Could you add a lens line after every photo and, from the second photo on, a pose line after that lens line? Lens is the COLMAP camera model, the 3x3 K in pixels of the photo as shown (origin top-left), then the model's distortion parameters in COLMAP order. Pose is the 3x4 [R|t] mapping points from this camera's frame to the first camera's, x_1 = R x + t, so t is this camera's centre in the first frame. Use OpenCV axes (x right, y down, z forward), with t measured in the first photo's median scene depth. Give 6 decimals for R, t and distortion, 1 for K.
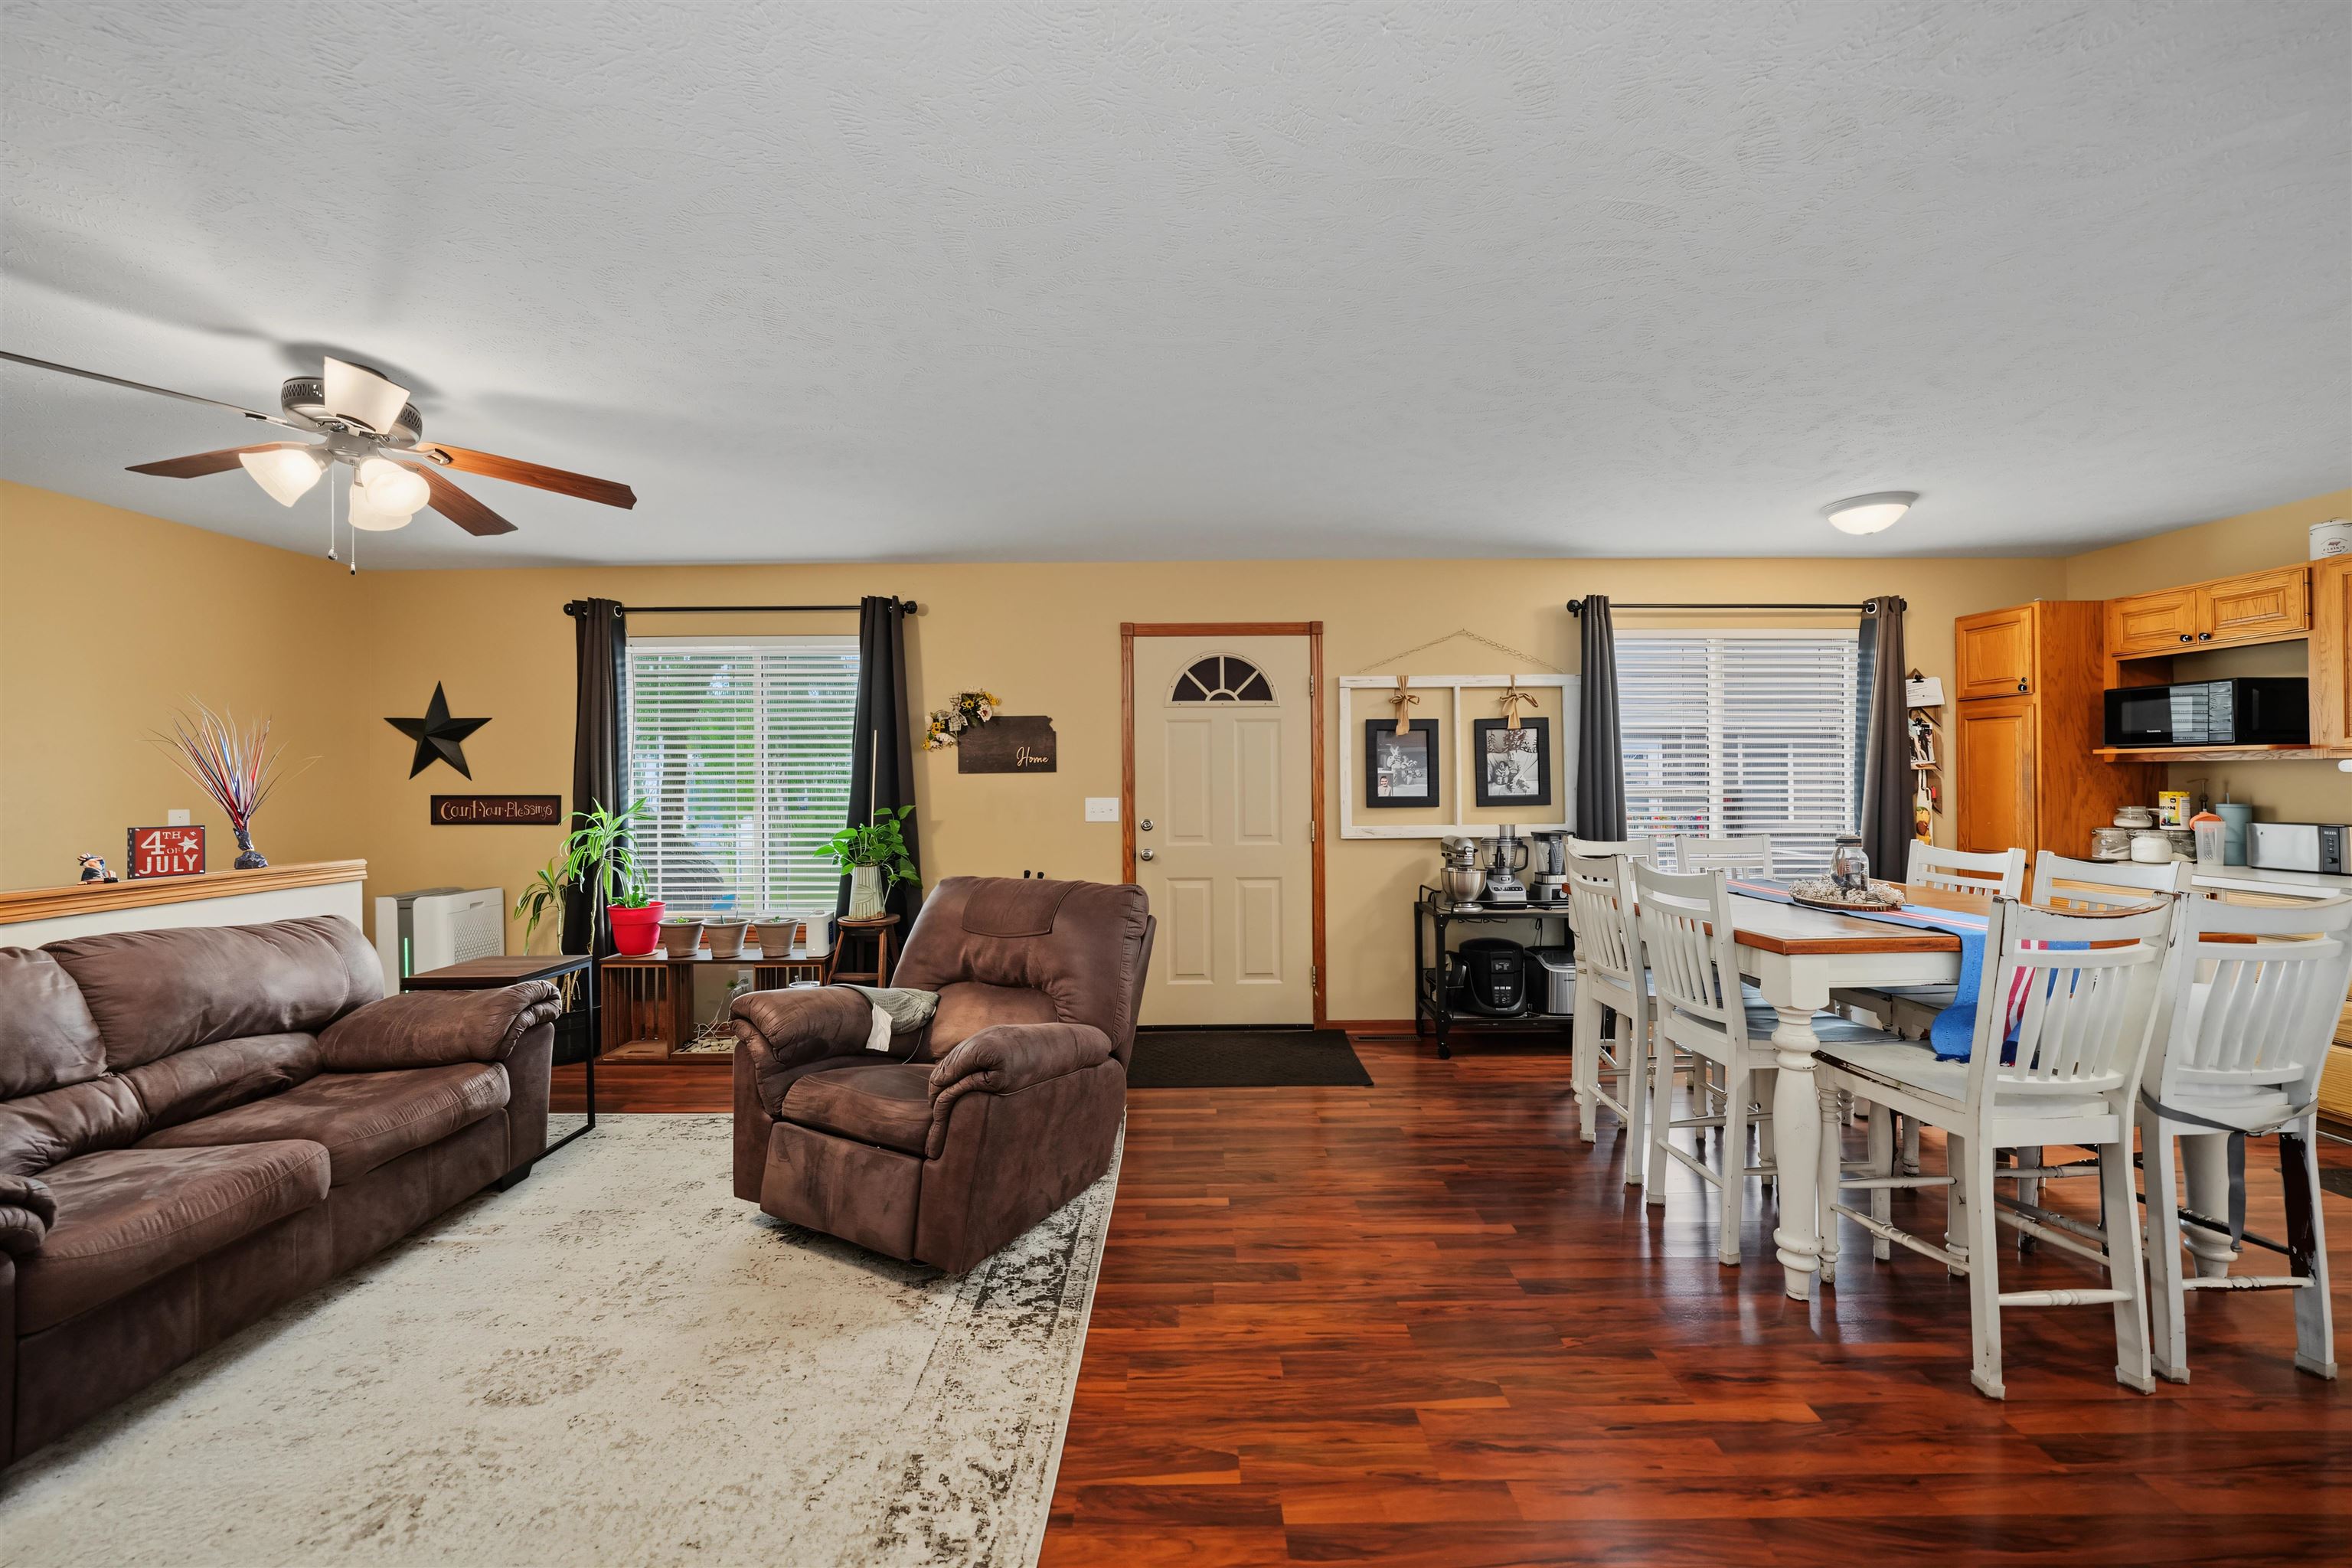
lens RADIAL K [[870.2, 0, 1184.6], [0, 870.2, 778.9], [0, 0, 1]] dist [-0.023271, 0.006060]
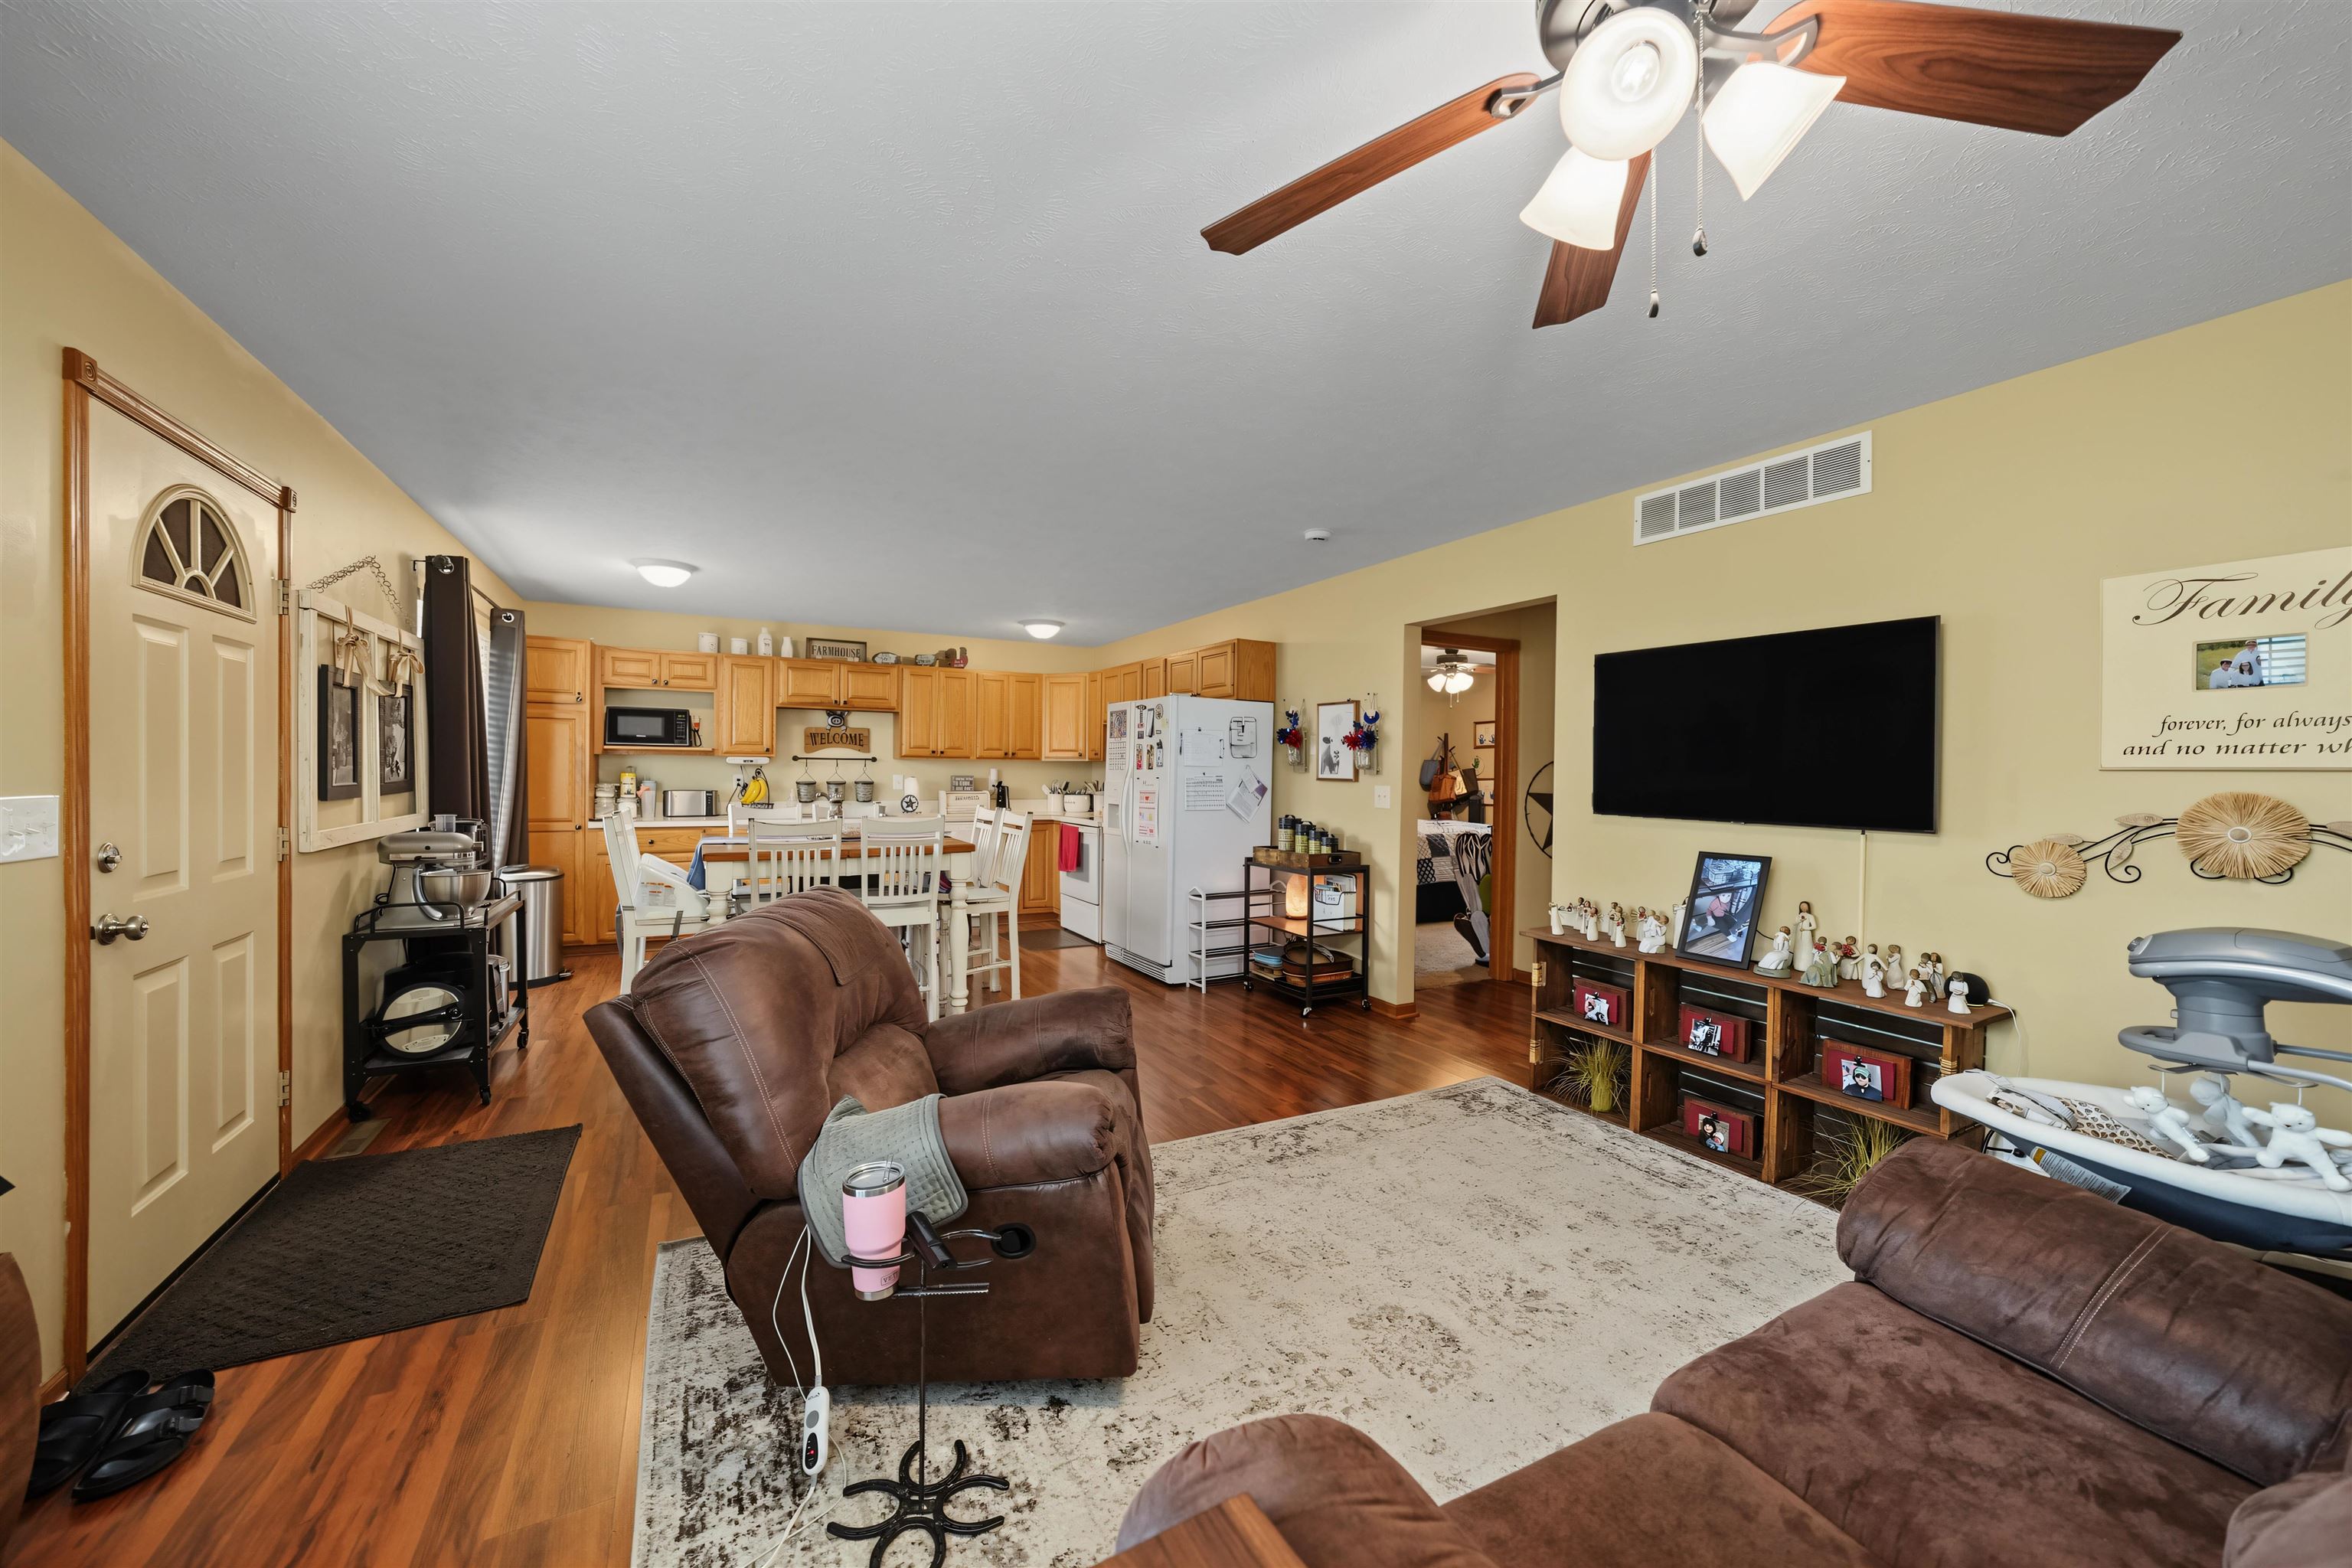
lens RADIAL K [[870.2, 0, 1178.5], [0, 870.2, 780.4], [0, 0, 1]] dist [-0.023271, 0.006060]
pose [[-0.479032, -0.008435, 0.877757, -0.715625], [-0.007840, 0.999955, 0.005330, 0.010567], [-0.877762, -0.004329, -0.479077, 0.821997]]
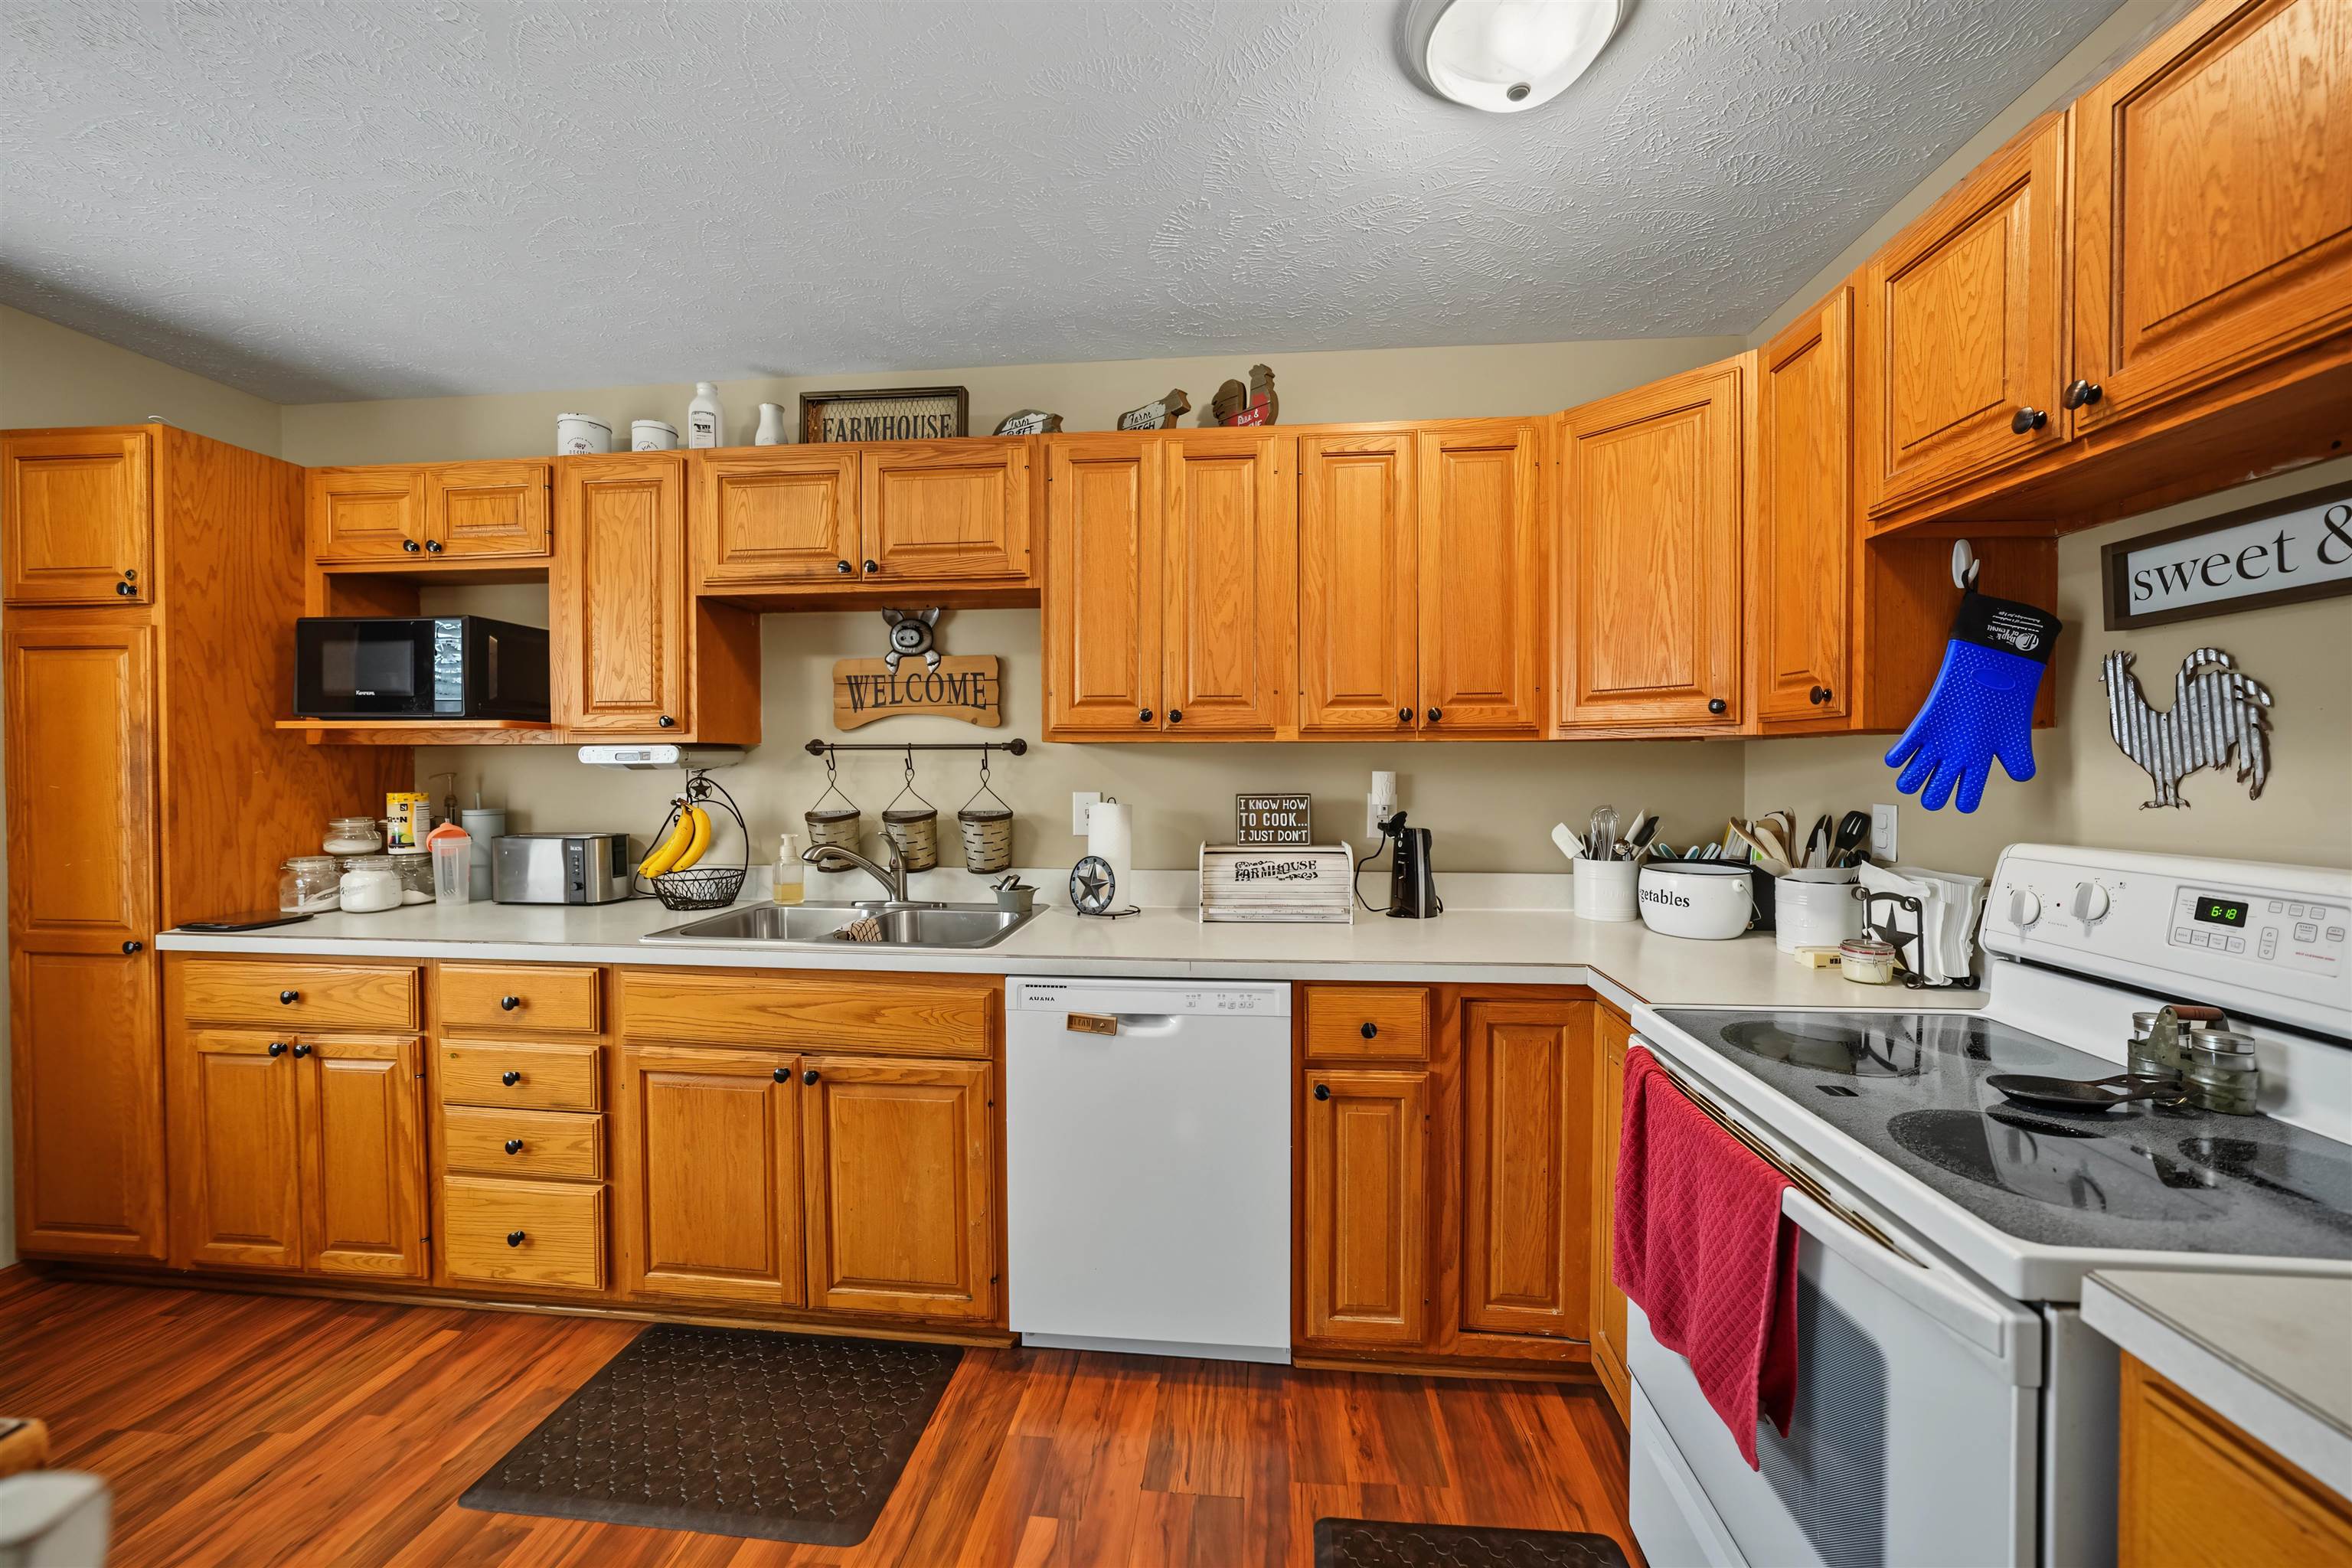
lens RADIAL K [[870.2, 0, 1182.5], [0, 870.2, 775.3], [0, 0, 1]] dist [-0.023271, 0.006060]
pose [[0.096837, -0.005018, 0.995288, 0.552111], [-0.000086, 0.999987, 0.005050, -0.001260], [-0.995300, -0.000575, 0.096836, 0.345681]]
